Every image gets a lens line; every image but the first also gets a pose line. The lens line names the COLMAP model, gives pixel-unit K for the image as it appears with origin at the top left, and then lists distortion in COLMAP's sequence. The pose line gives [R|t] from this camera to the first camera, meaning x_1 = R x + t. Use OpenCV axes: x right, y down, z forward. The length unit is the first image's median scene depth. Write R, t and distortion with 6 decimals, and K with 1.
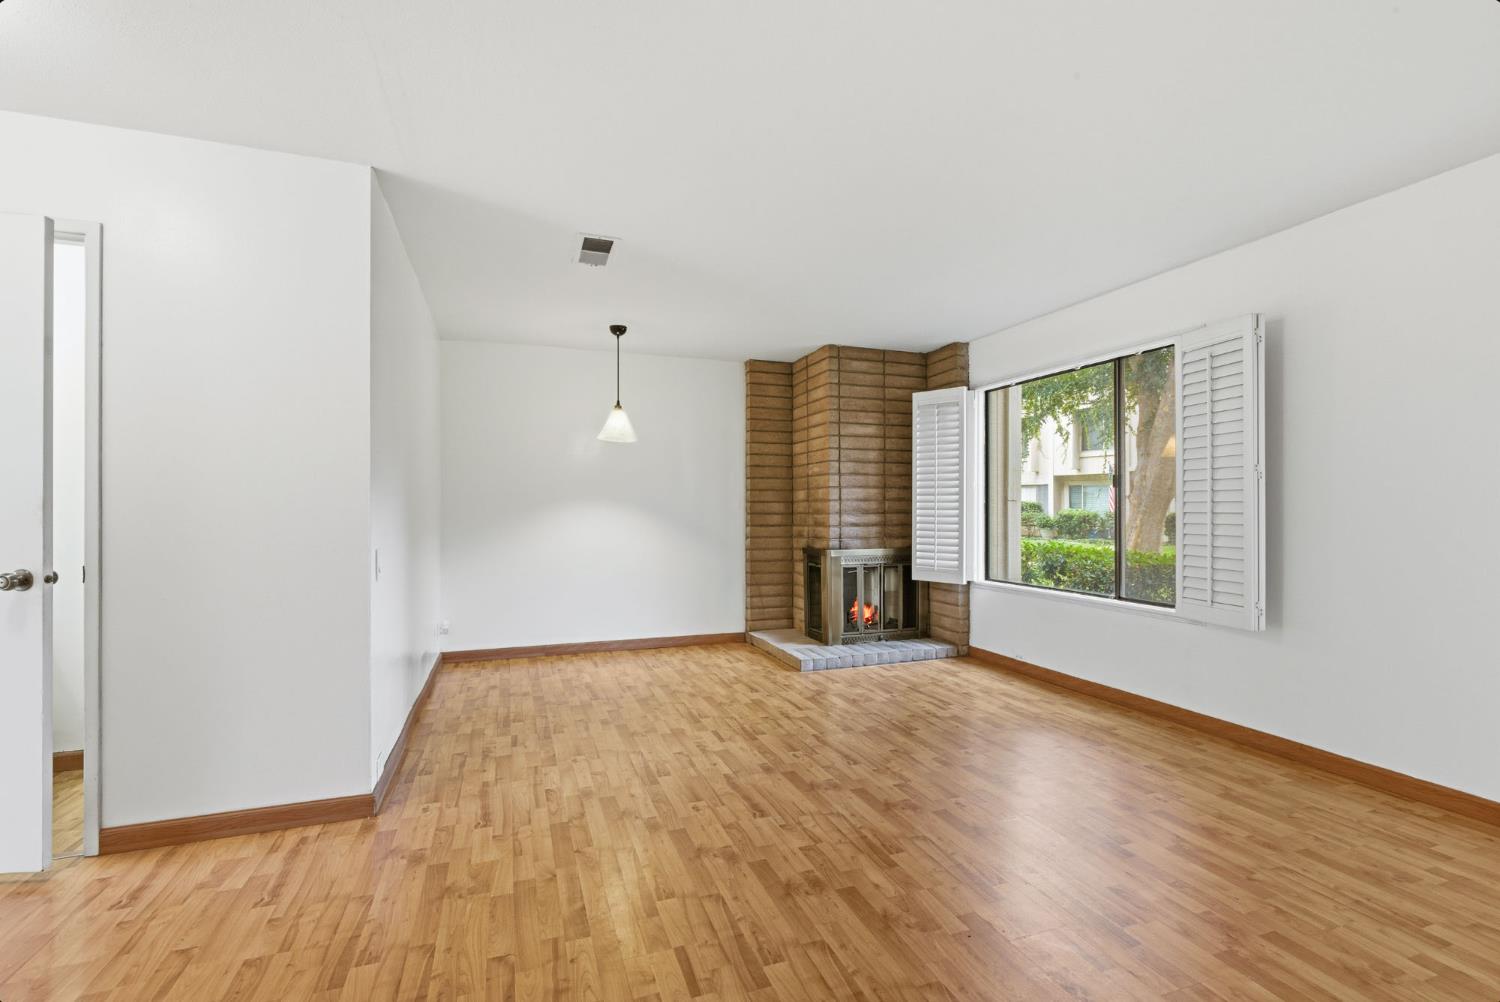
lens RADIAL K [[689.9, 0, 763.0], [0, 689.9, 502.2], [0, 0, 1]] dist [0.002669, 0.000882]
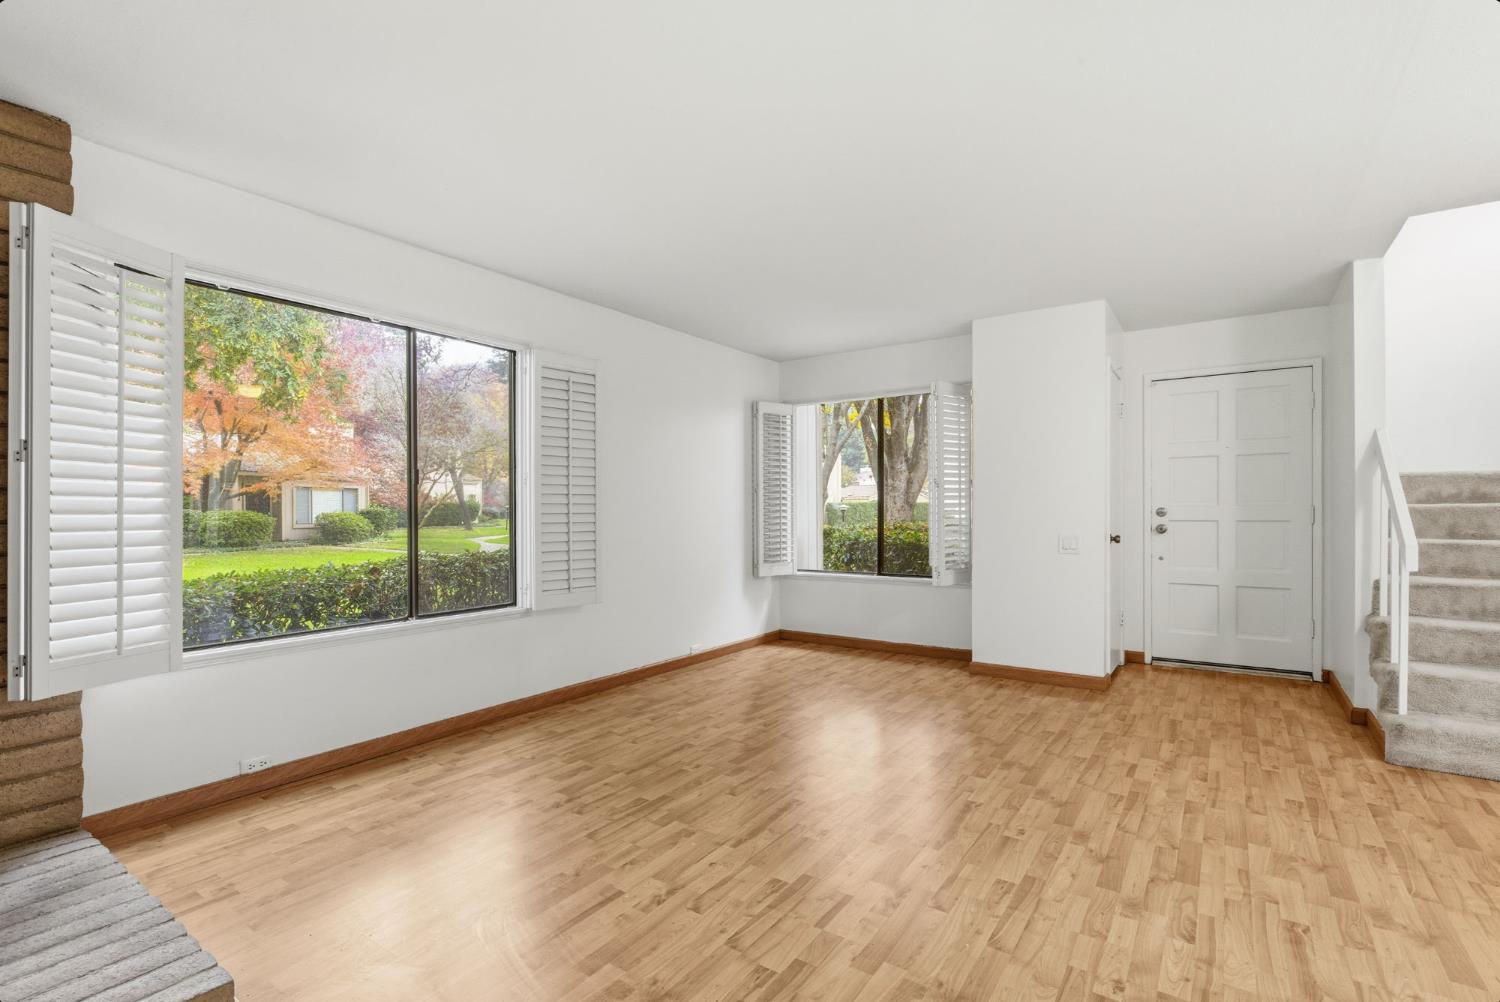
lens RADIAL K [[689.9, 0, 763.4], [0, 689.9, 509.3], [0, 0, 1]] dist [0.002669, 0.000882]
pose [[-0.582884, 0.003990, 0.812545, -0.416804], [-0.003076, 0.999970, -0.007117, 0.013164], [-0.812549, -0.006648, -0.582854, 1.171540]]
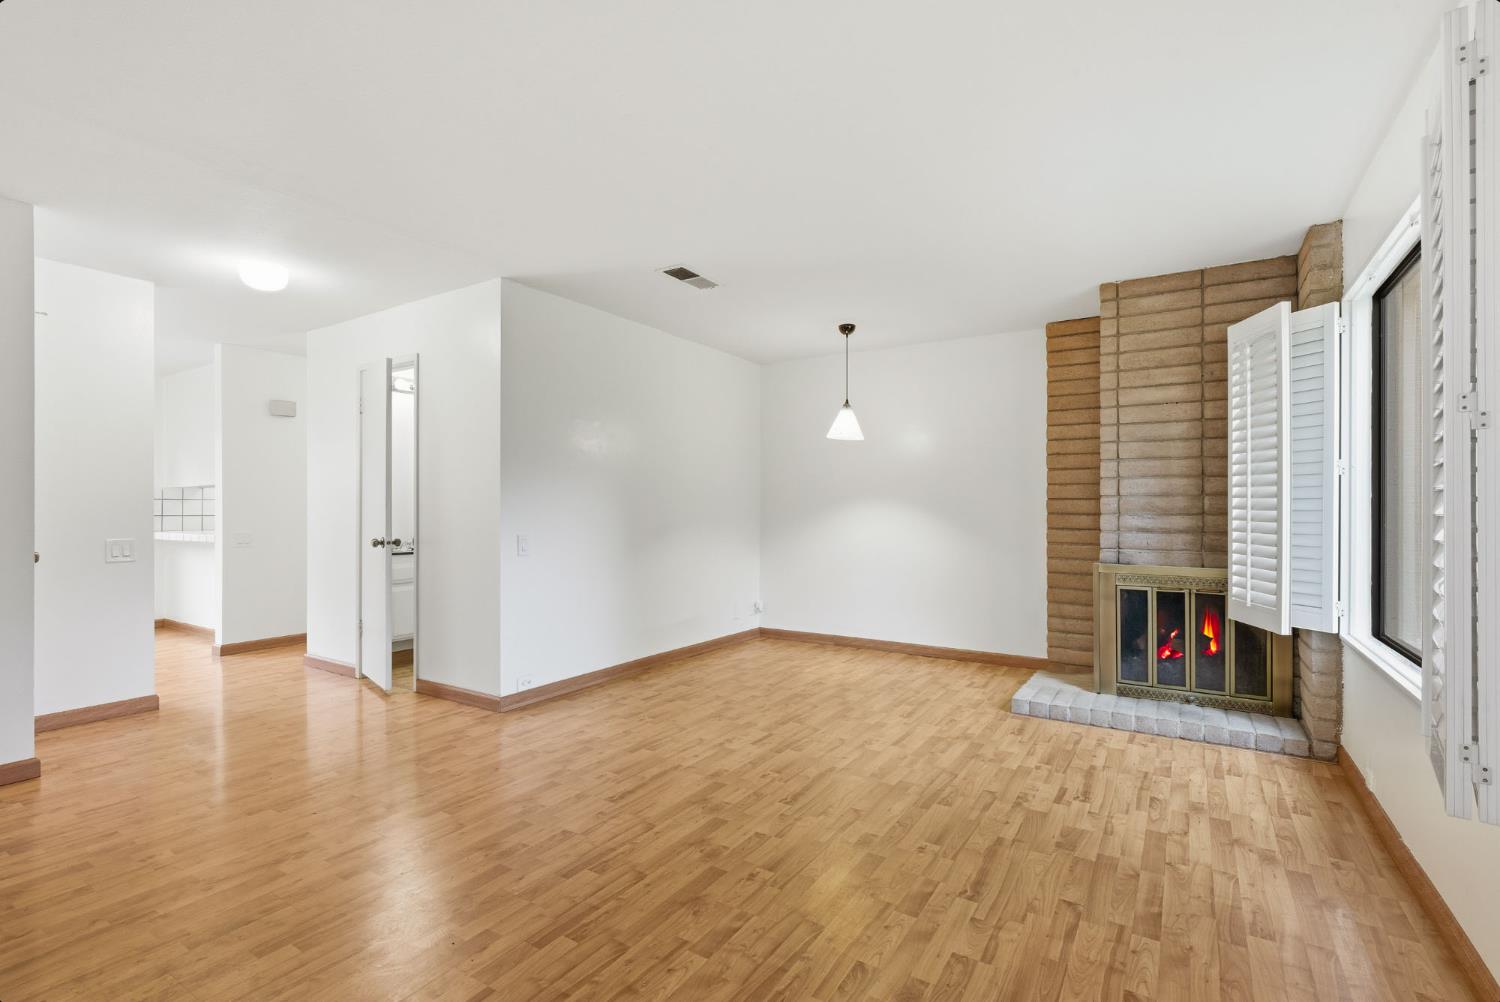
lens RADIAL K [[689.9, 0, 754.1], [0, 689.9, 507.8], [0, 0, 1]] dist [0.002669, 0.000882]
pose [[0.602334, 0.000894, -0.798244, 0.606036], [0.007422, 0.999950, 0.006720, 0.002574], [0.798210, -0.009973, 0.602297, 0.341689]]
